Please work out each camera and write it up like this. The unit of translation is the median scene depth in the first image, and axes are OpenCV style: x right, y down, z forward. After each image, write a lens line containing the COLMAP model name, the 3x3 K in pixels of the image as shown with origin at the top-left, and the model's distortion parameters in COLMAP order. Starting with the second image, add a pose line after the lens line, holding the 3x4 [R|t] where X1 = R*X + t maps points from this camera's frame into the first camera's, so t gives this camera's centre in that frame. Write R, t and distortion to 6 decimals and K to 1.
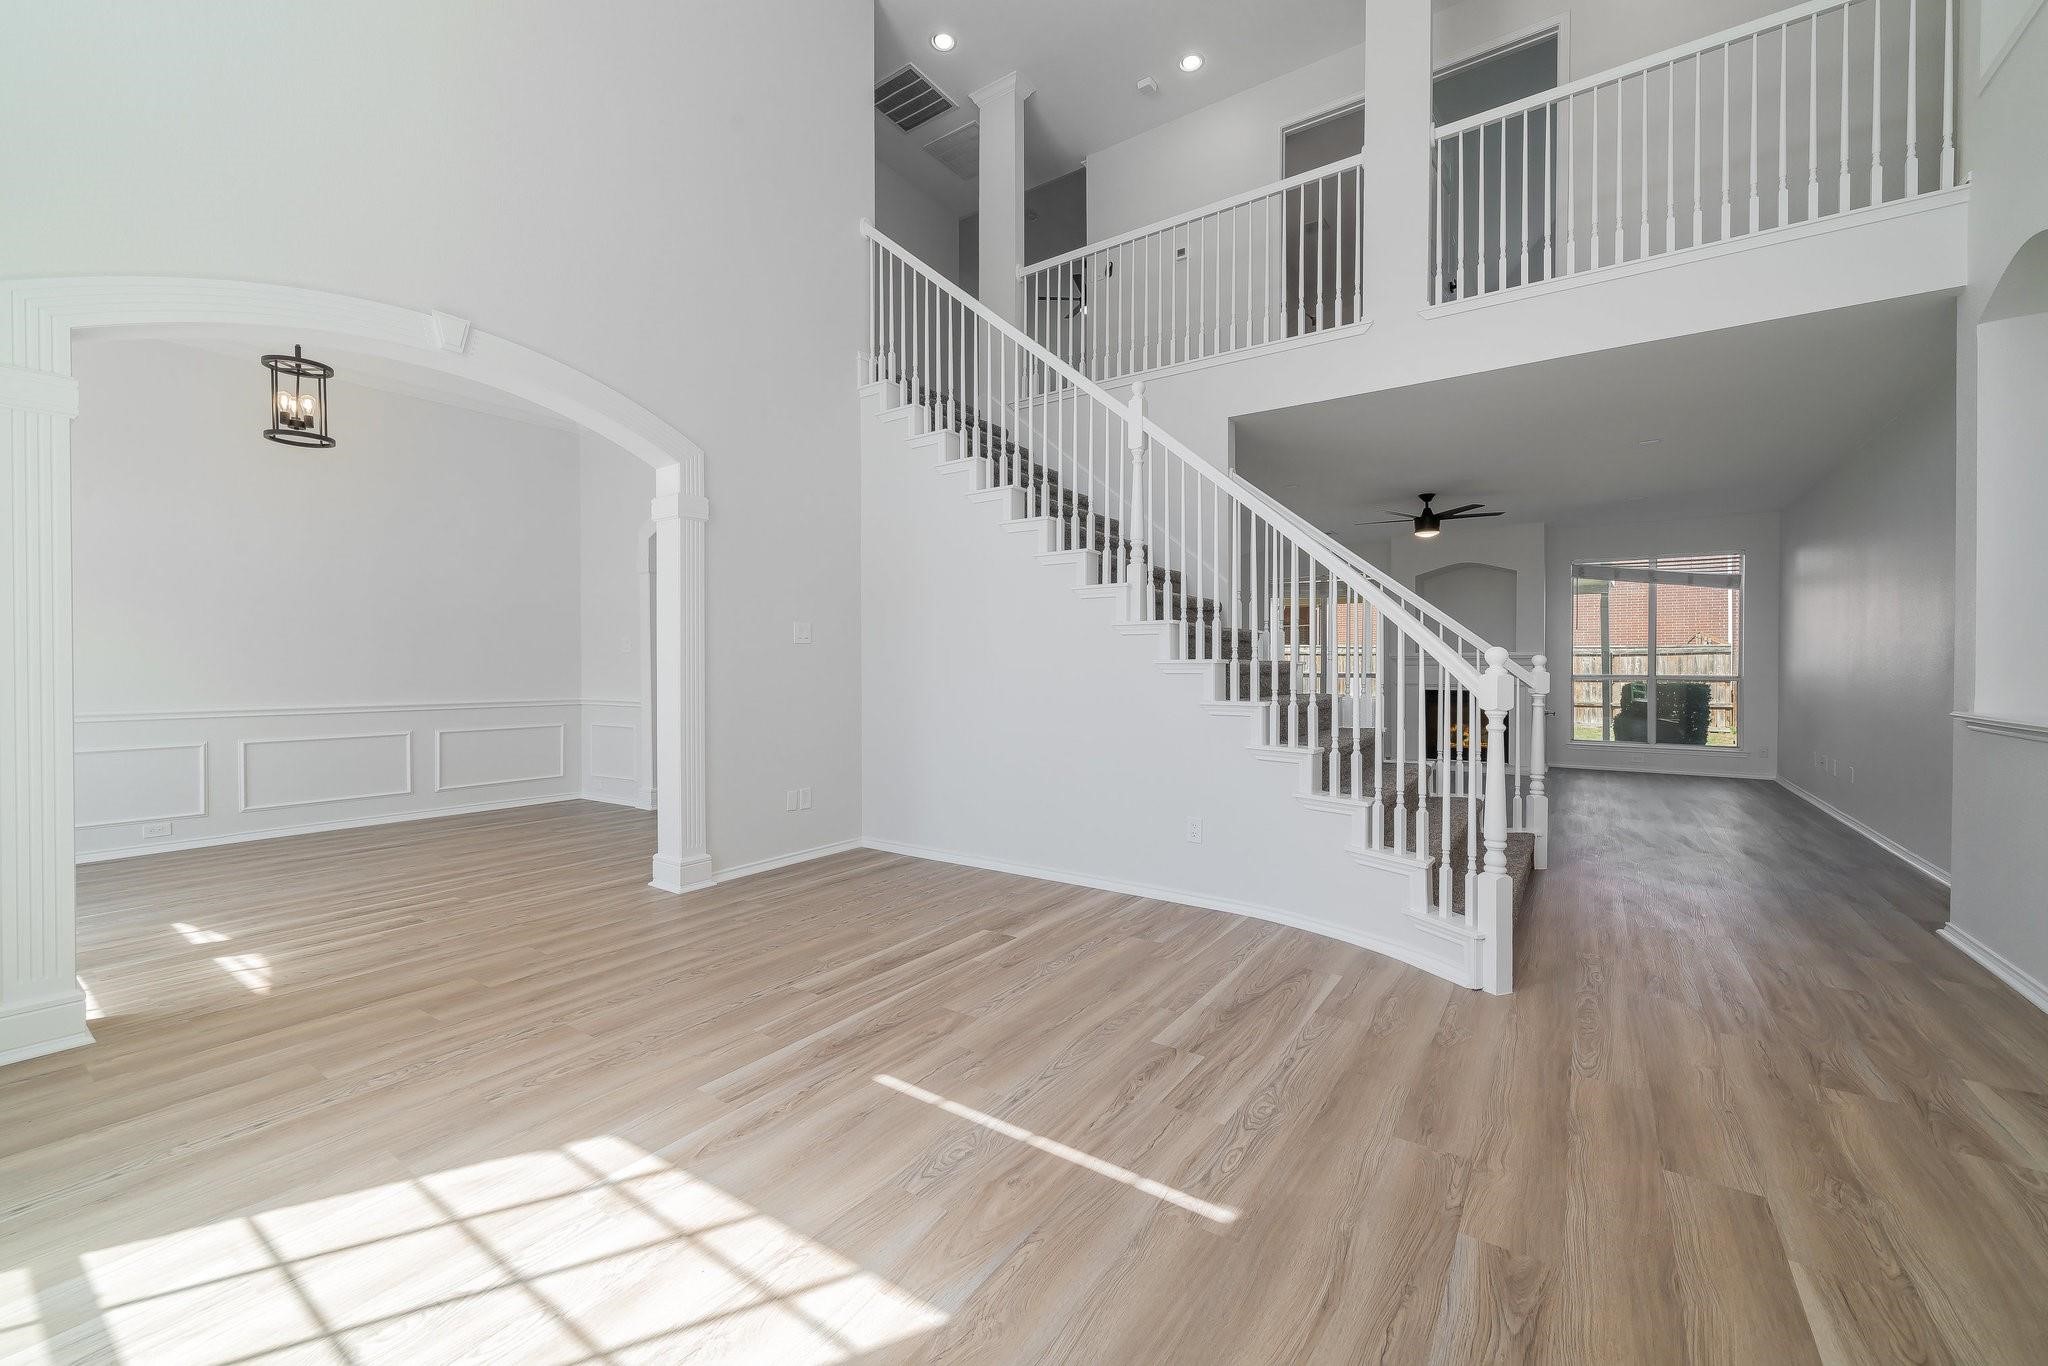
lens RADIAL K [[812.2, 0, 1024.0], [0, 812.2, 683.0], [0, 0, 1]] dist [-0.000384, -0.000049]
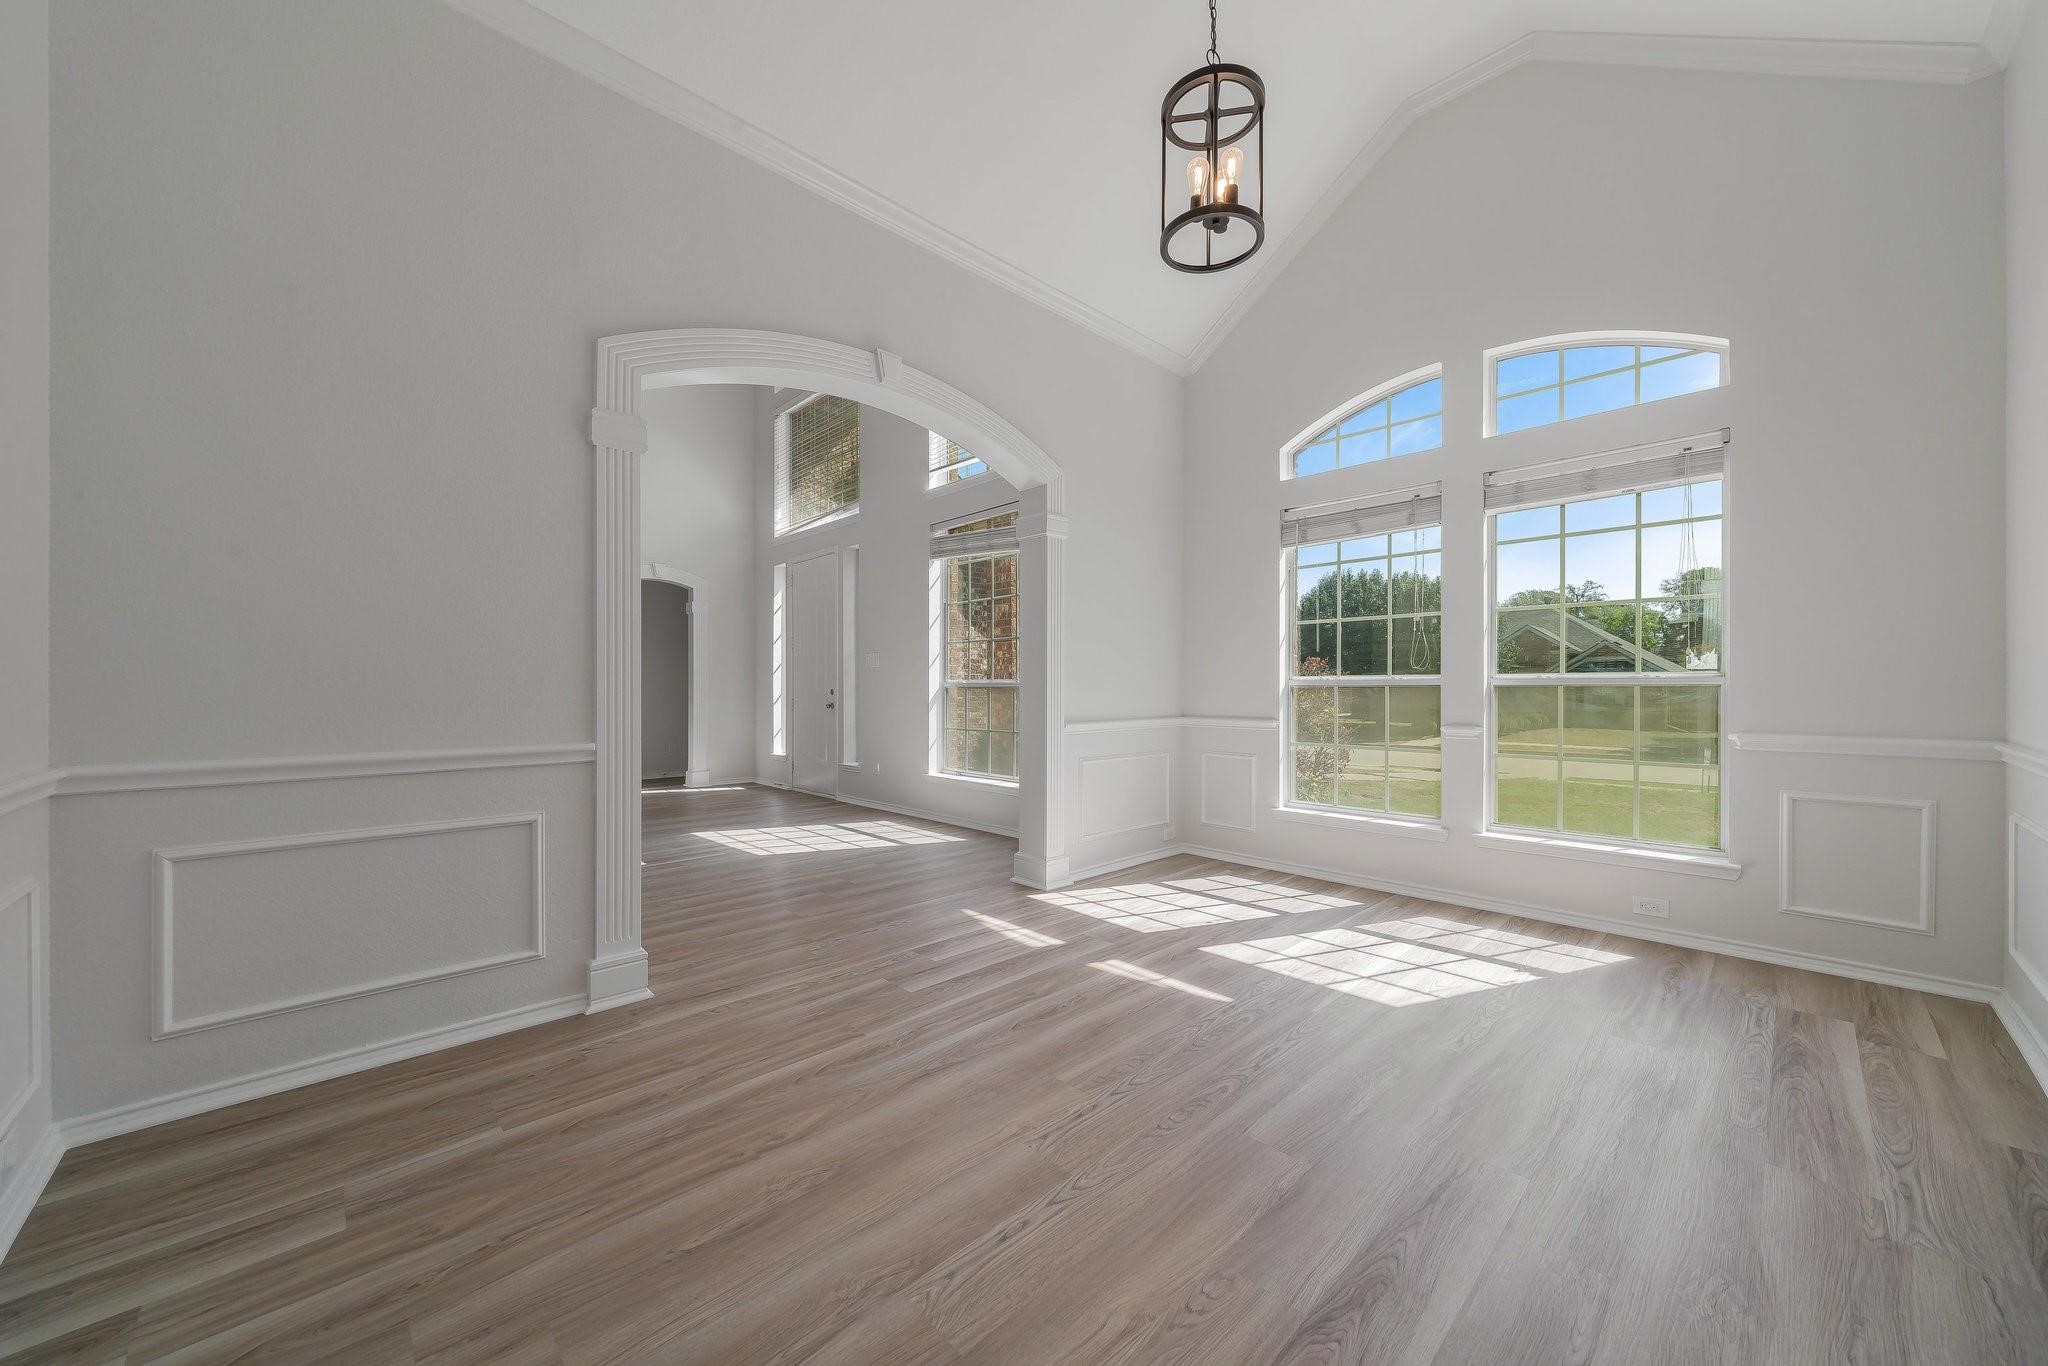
lens RADIAL K [[746.4, 0, 1024.0], [0, 746.4, 683.0], [0, 0, 1]] dist [-0.013801, -0.000107]
pose [[-0.979830, -0.006686, 0.199720, -1.184694], [-0.003617, 0.999870, 0.015724, -0.025706], [-0.199799, 0.014685, -0.979727, 2.066182]]
